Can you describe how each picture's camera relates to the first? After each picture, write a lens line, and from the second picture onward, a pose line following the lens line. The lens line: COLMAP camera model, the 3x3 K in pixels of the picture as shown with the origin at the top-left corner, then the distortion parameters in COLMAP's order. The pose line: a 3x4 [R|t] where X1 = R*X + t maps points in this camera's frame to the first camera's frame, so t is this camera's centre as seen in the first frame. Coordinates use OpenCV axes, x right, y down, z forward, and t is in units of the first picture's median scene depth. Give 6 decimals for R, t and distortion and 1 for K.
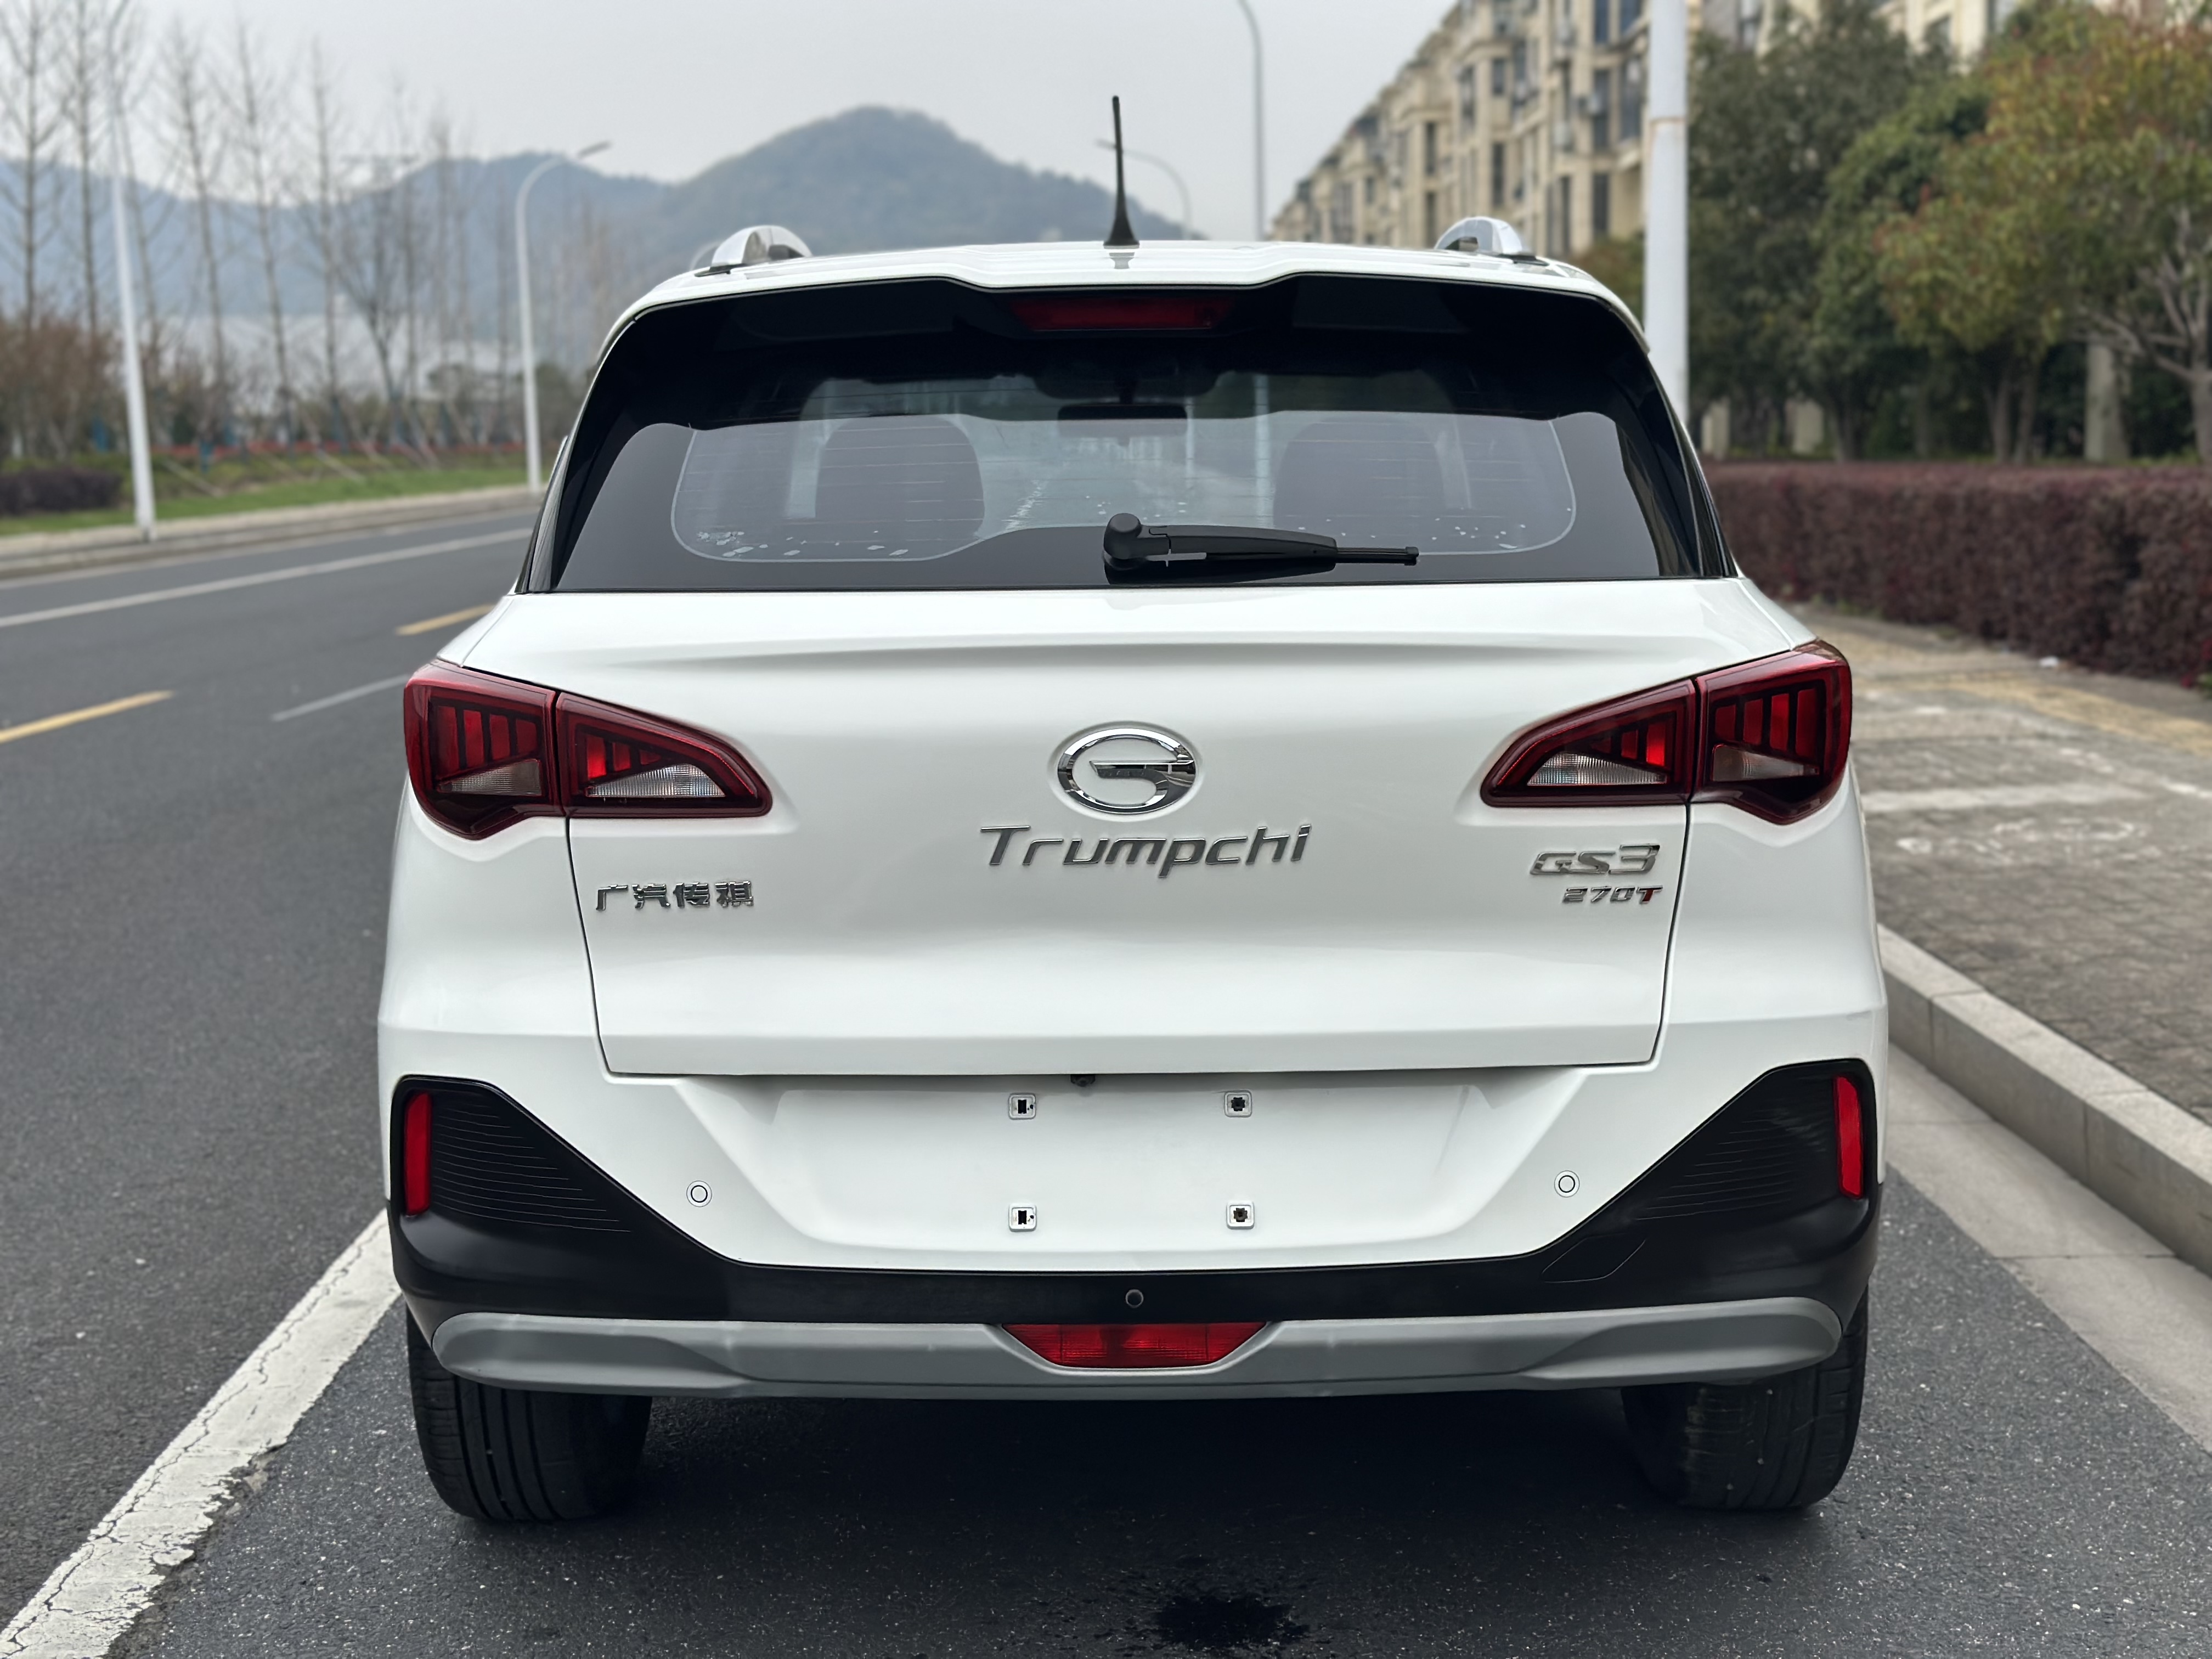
lens RADIAL K [[3095.7, 0, 1104.9], [0, 3095.7, 842.8], [0, 0, 1]] dist [0.175369, -0.286891]
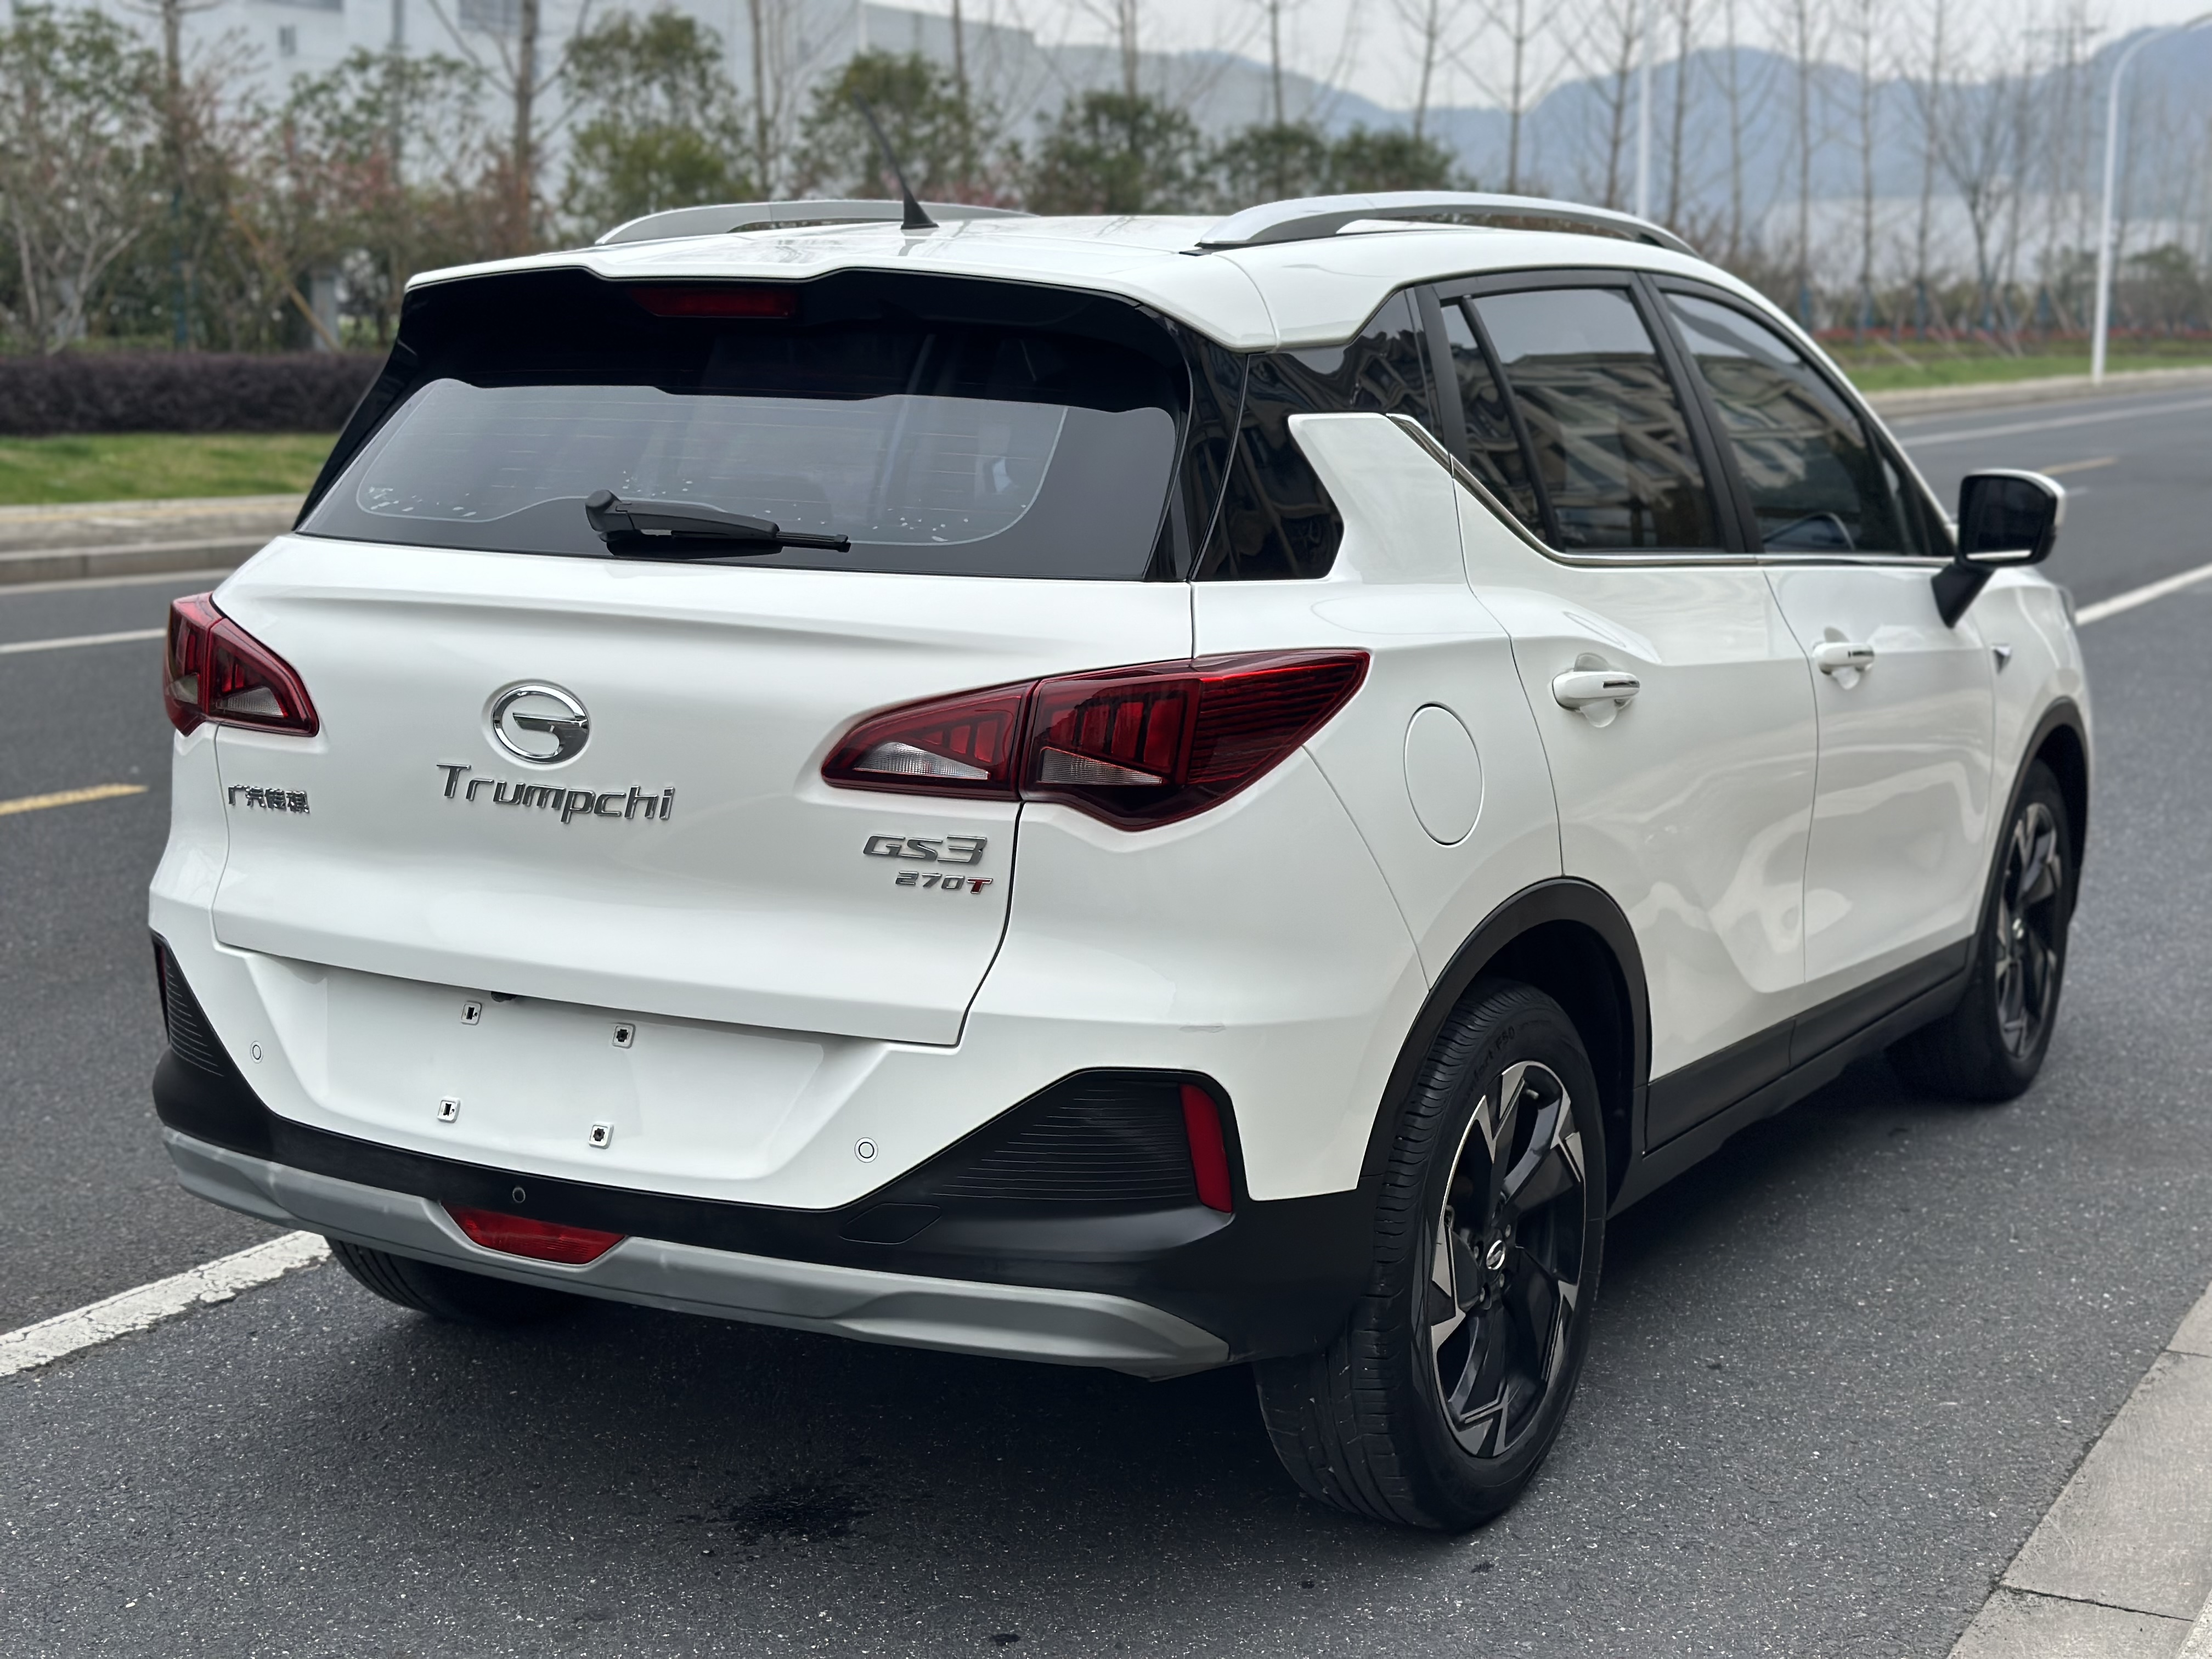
lens RADIAL K [[3095.7, 0, 1104.9], [0, 3095.7, 842.8], [0, 0, 1]] dist [0.175369, -0.286891]
pose [[0.868196, 0.100749, -0.485885, 0.702376], [-0.082684, 0.994855, 0.058543, -0.060614], [0.489284, -0.010652, 0.872060, 0.122022]]
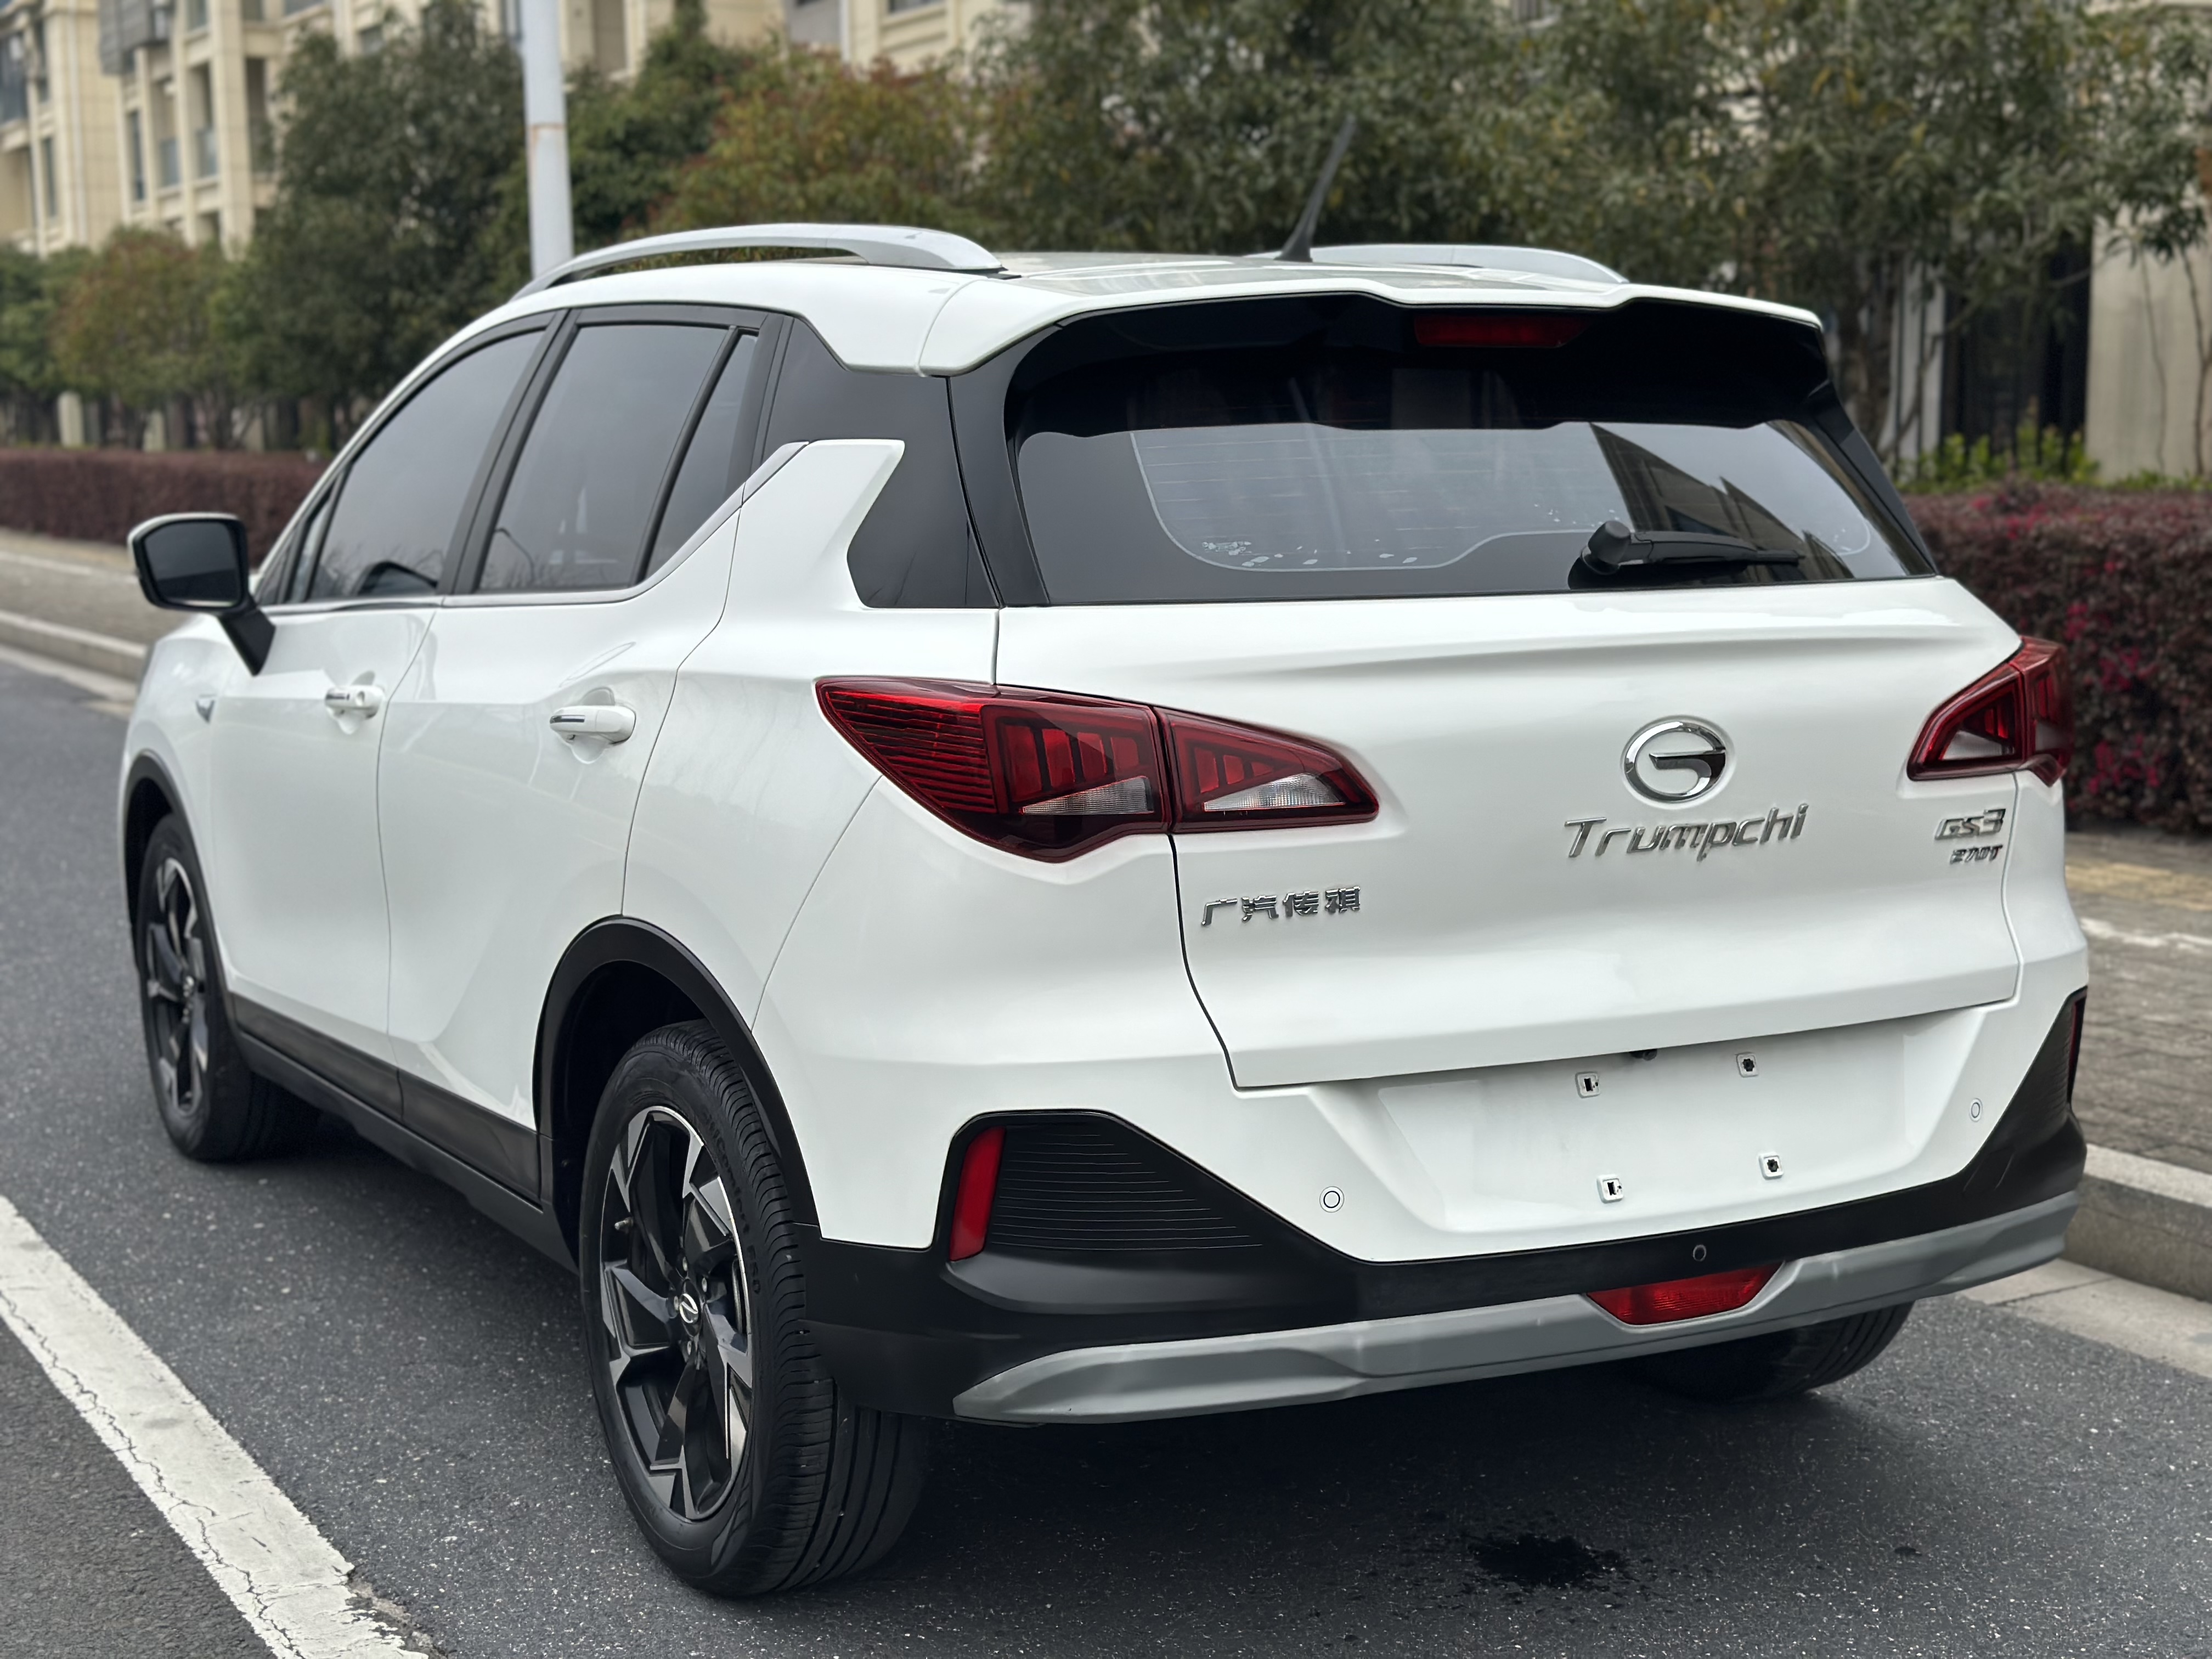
lens RADIAL K [[3095.7, 0, 1104.9], [0, 3095.7, 842.8], [0, 0, 1]] dist [0.175369, -0.286891]
pose [[0.869282, -0.053239, 0.491442, -0.669393], [0.053489, 0.998476, 0.013555, -0.019679], [-0.491415, 0.014504, 0.870805, 0.155378]]
